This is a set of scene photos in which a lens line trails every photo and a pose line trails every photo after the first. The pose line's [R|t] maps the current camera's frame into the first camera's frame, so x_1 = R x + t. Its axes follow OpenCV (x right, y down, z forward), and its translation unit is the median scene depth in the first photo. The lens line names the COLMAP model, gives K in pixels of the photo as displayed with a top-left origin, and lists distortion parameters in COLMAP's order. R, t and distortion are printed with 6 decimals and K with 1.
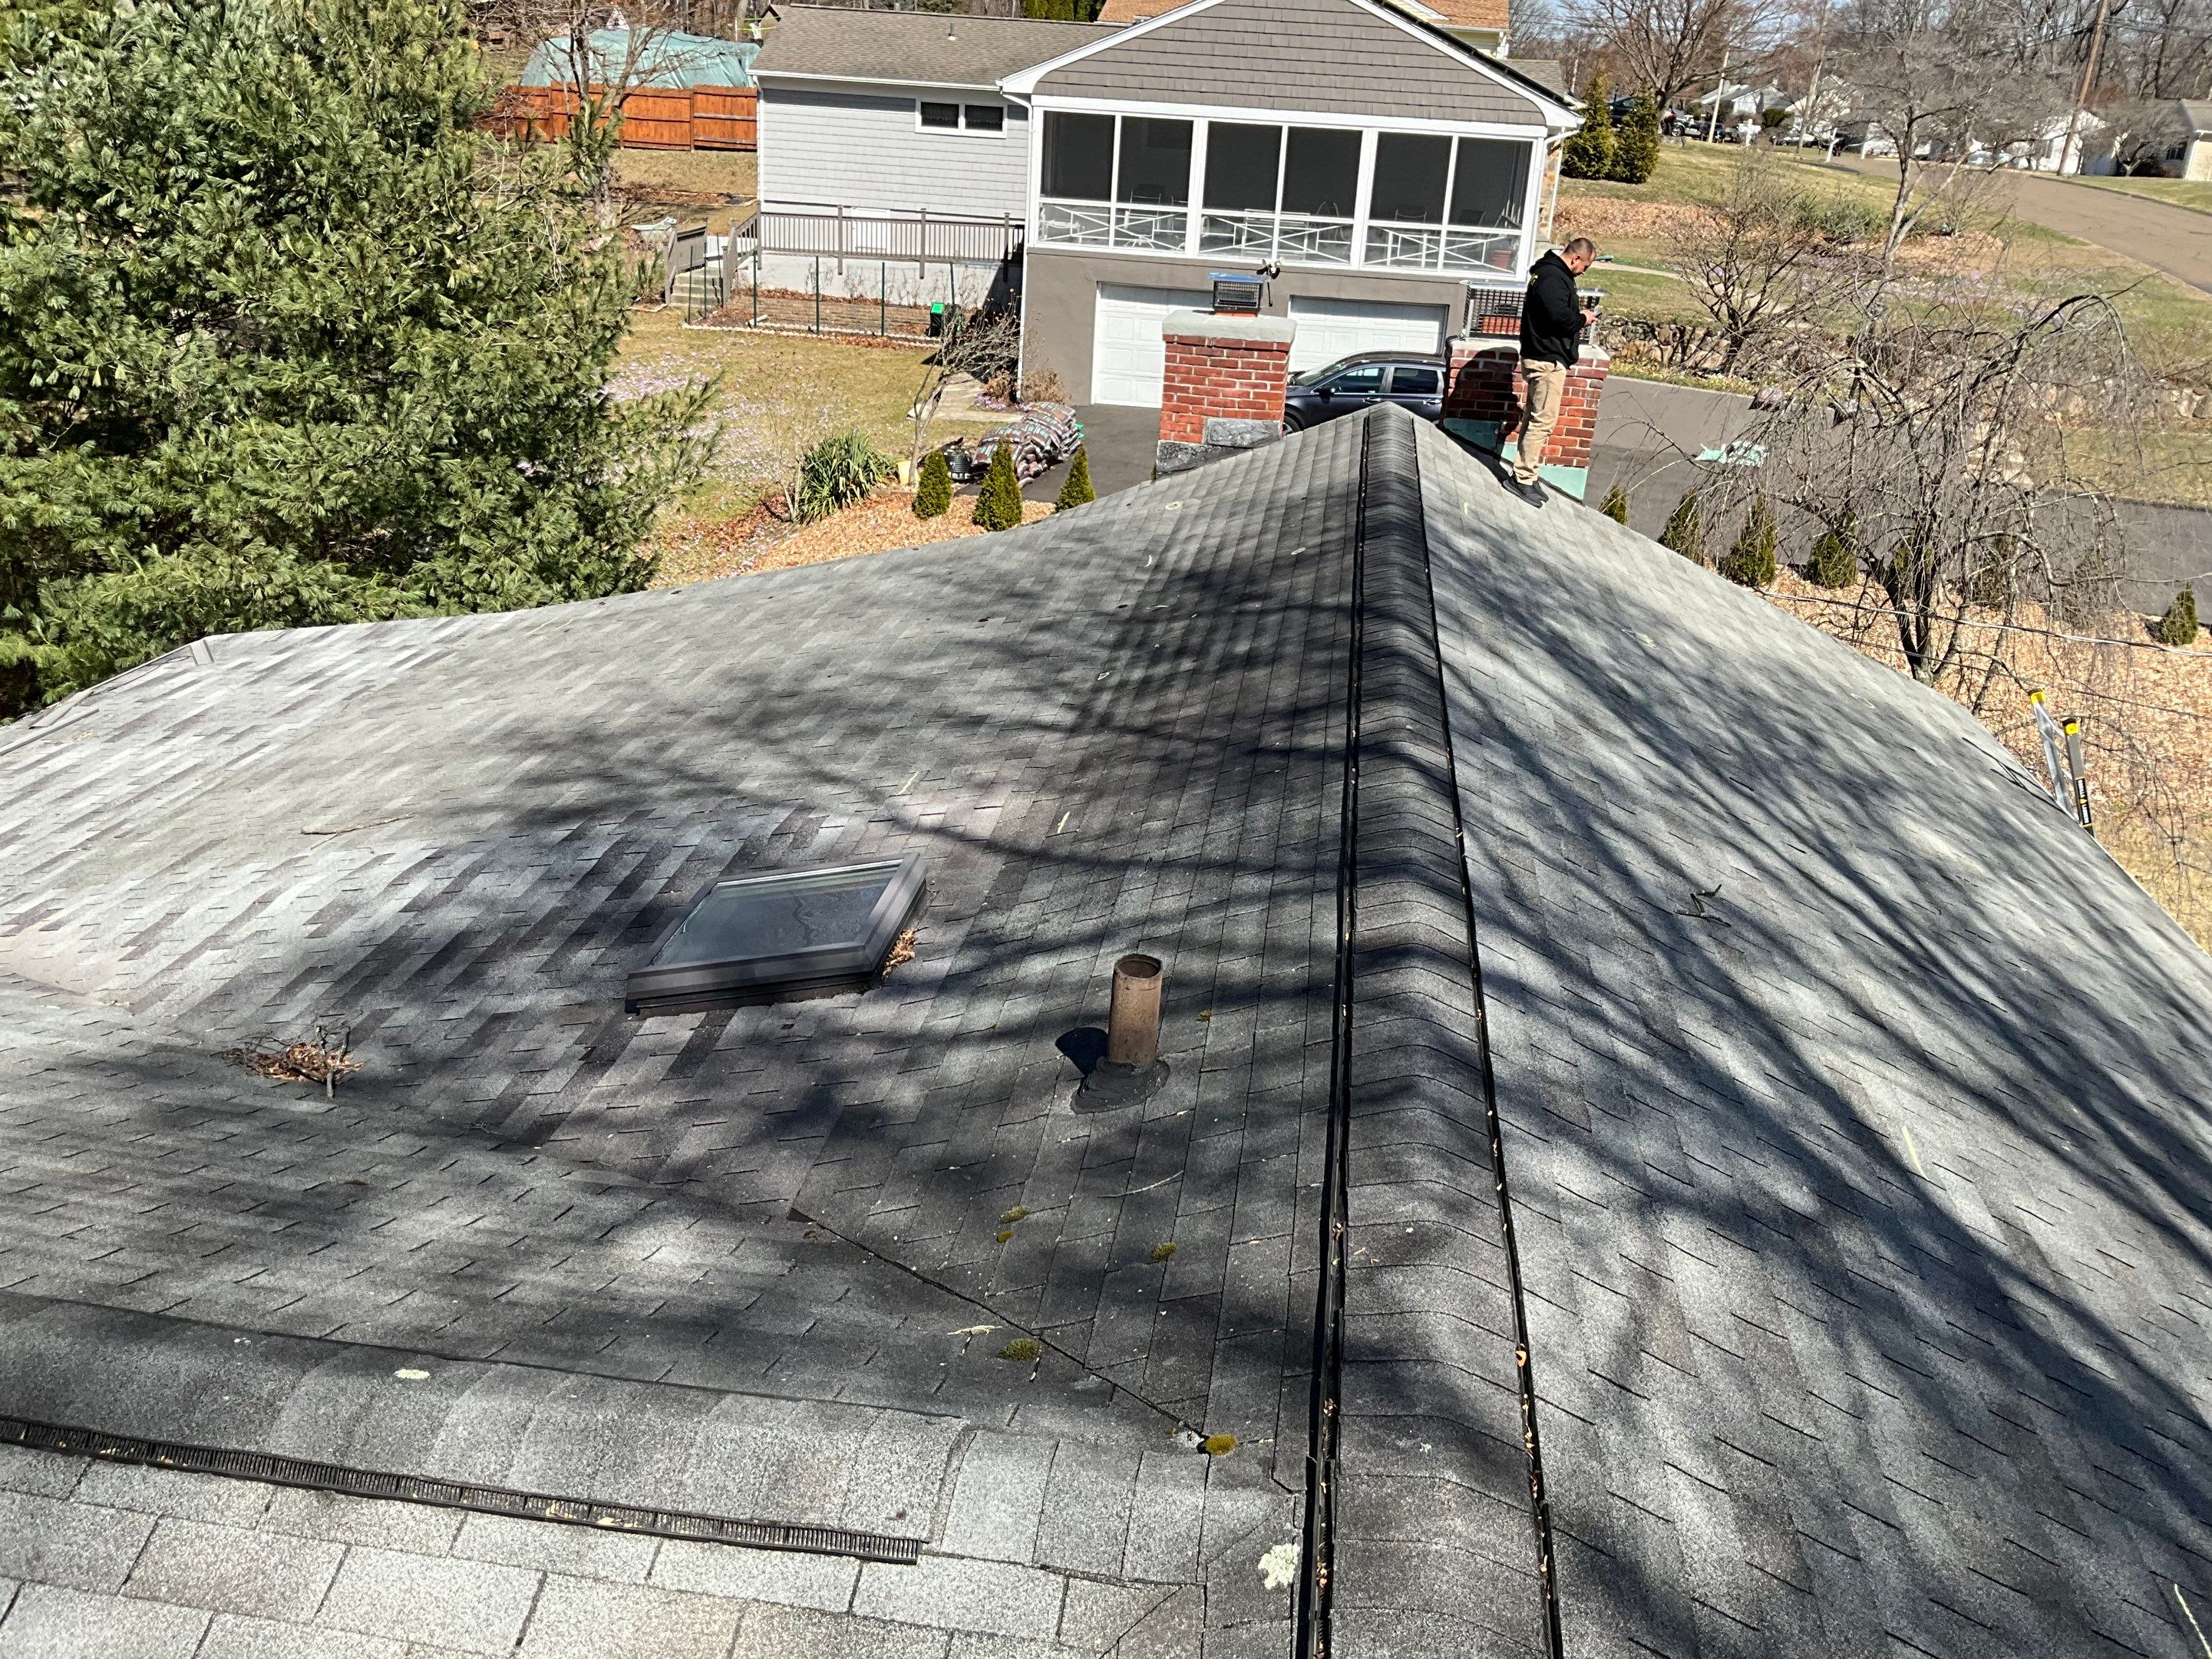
lens RADIAL K [[1803.9, 0, 1106.0], [0, 1803.9, 829.5], [0, 0, 1]] dist [0.079251, -0.001691]
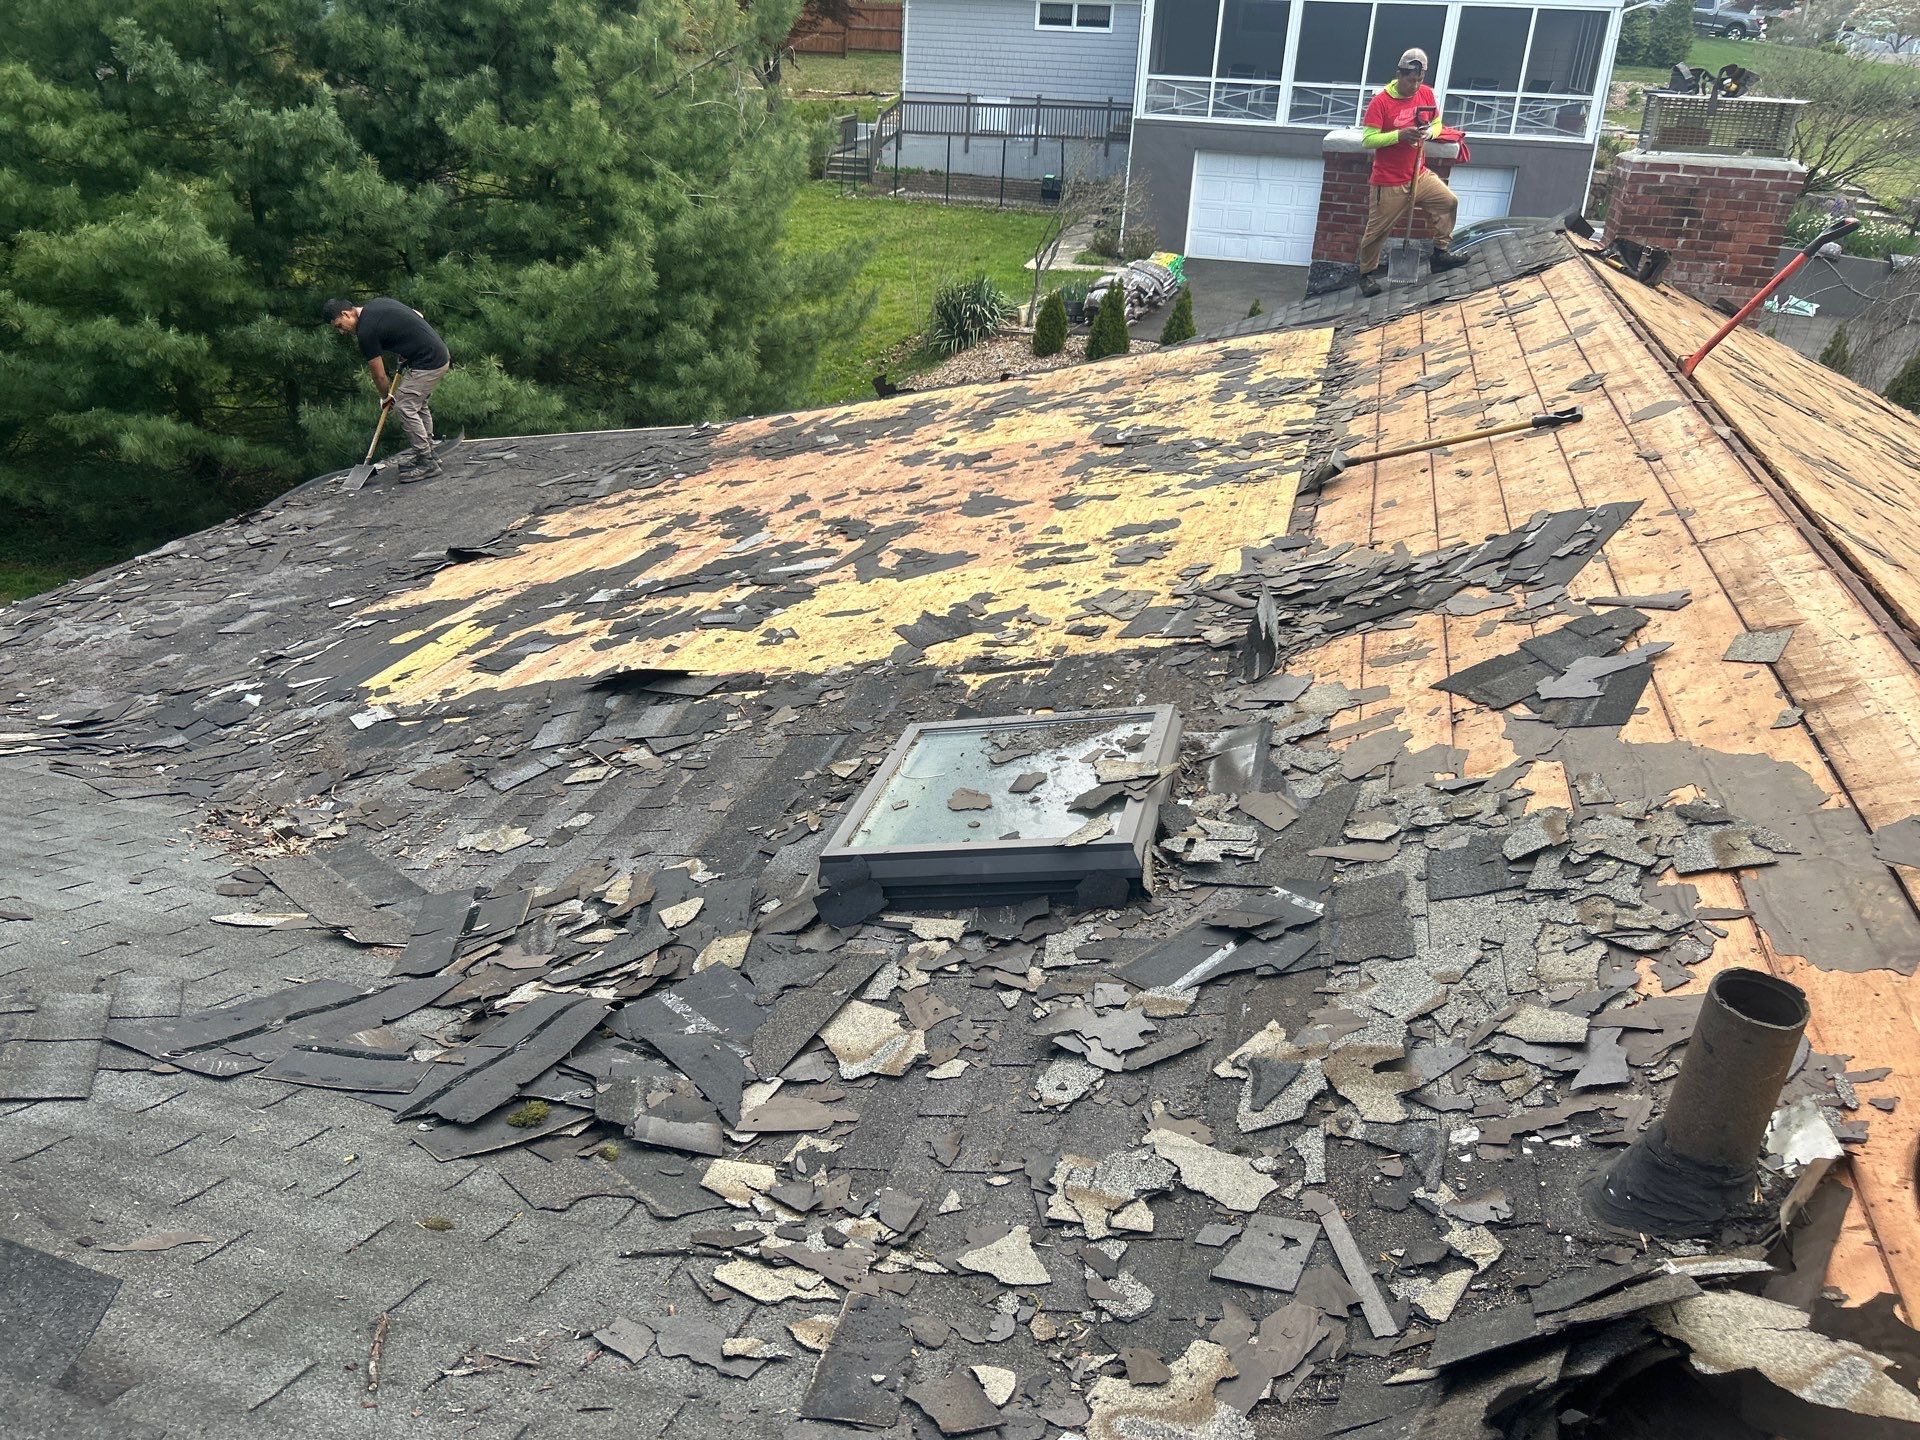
lens RADIAL K [[1422.1, 0, 949.2], [0, 1422.1, 692.3], [0, 0, 1]] dist [0.064691, -0.074186]
pose [[0.990096, 0.040809, -0.134329, -0.022759], [-0.033998, 0.998036, 0.052613, -0.004436], [0.136212, -0.047525, 0.989539, 0.075180]]
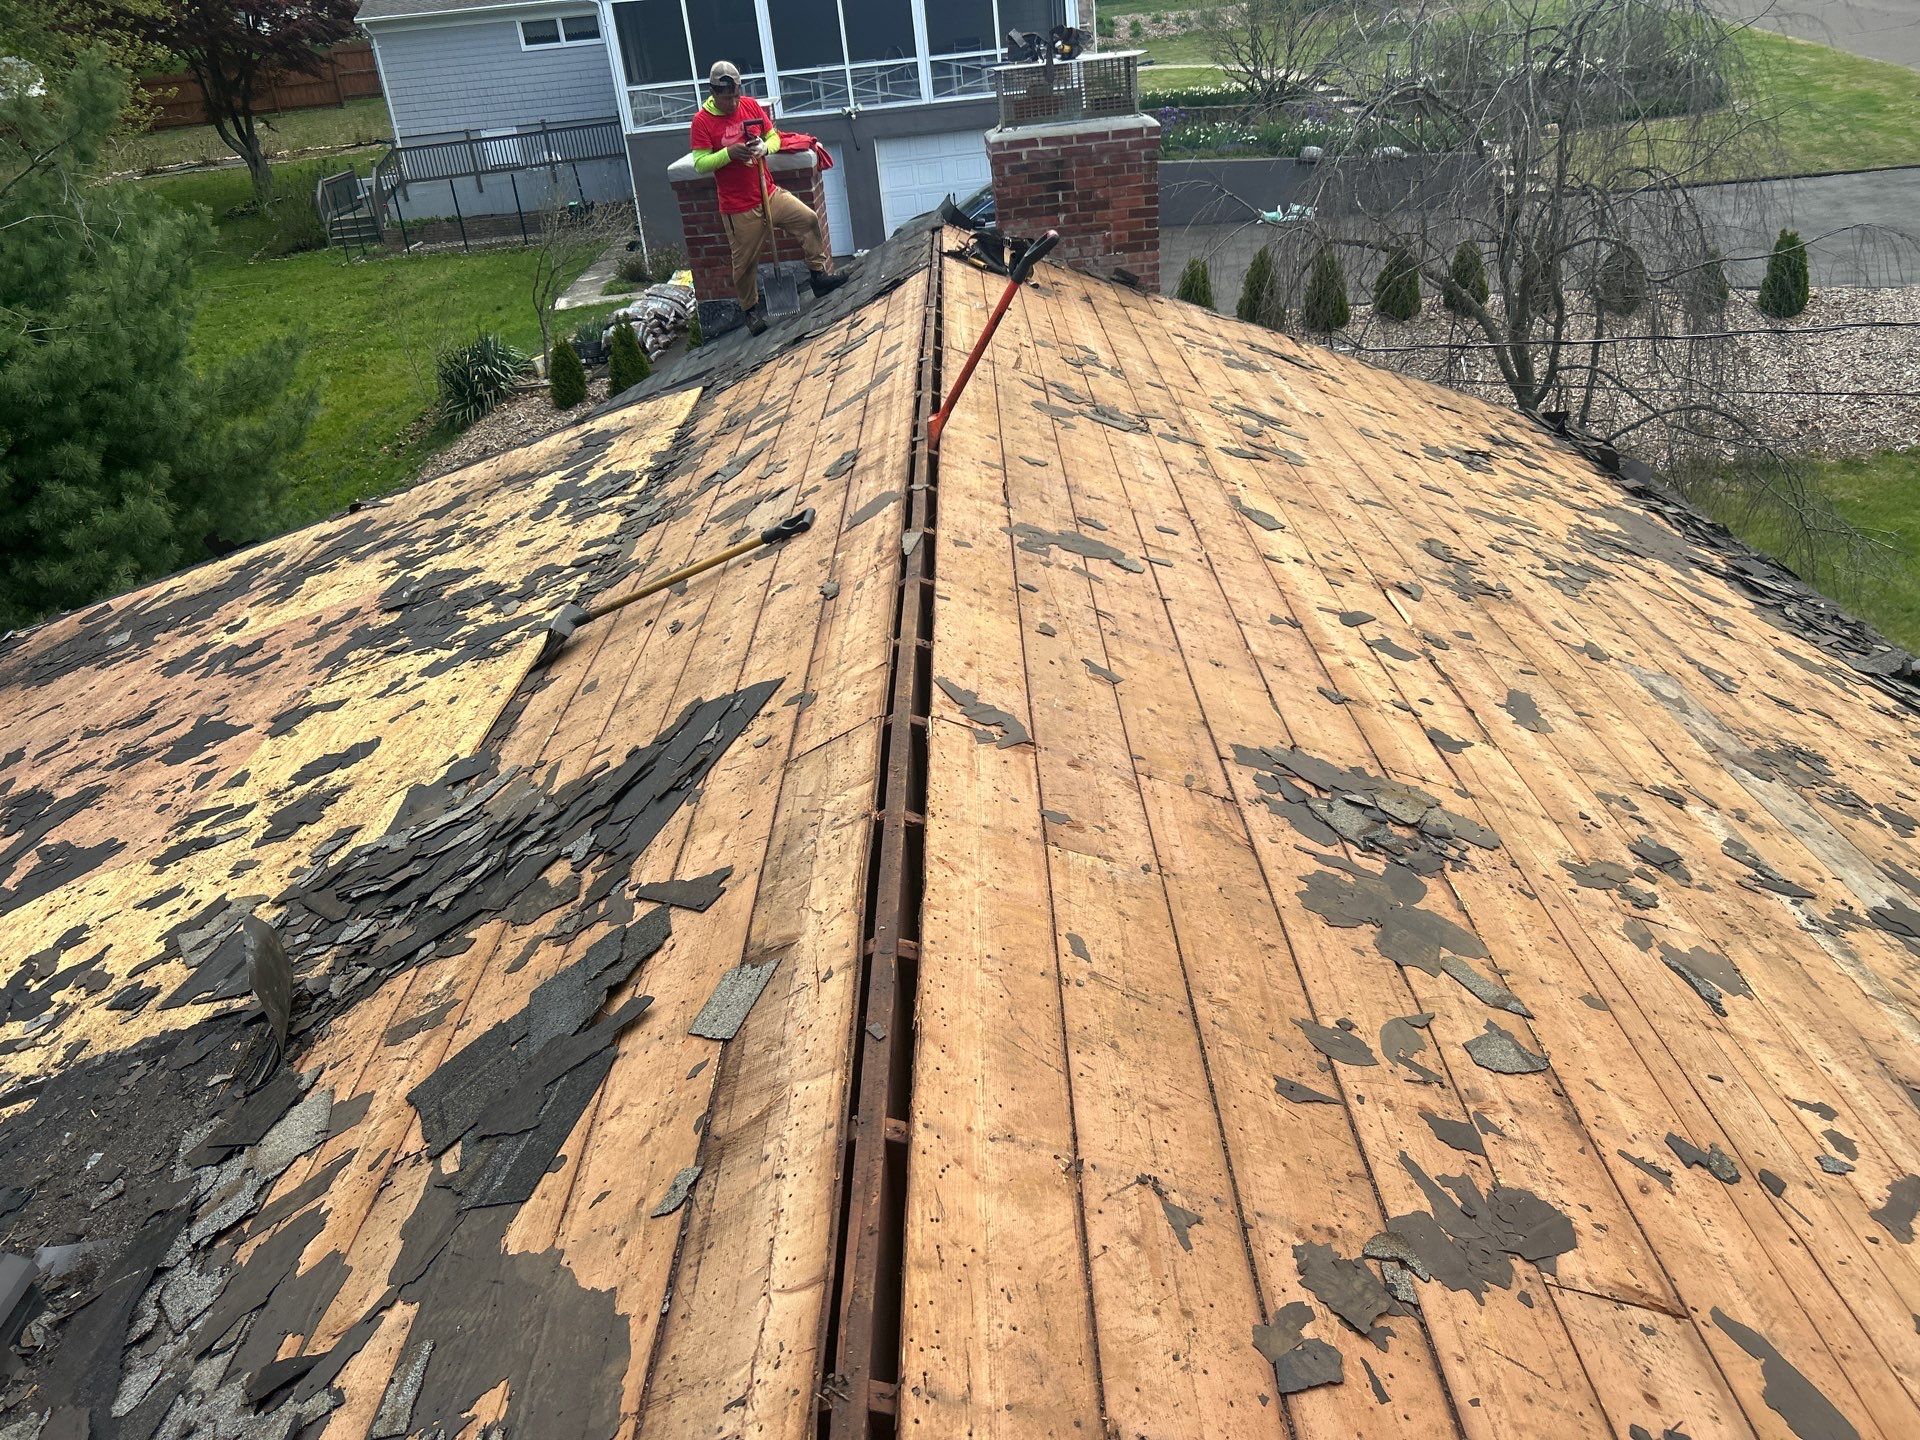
lens RADIAL K [[1422.1, 0, 949.2], [0, 1422.1, 692.3], [0, 0, 1]] dist [0.064691, -0.074186]
pose [[0.978826, -0.197703, 0.053038, 0.033813], [0.193532, 0.978240, 0.074782, -0.023541], [-0.066668, -0.062934, 0.995788, 0.118269]]
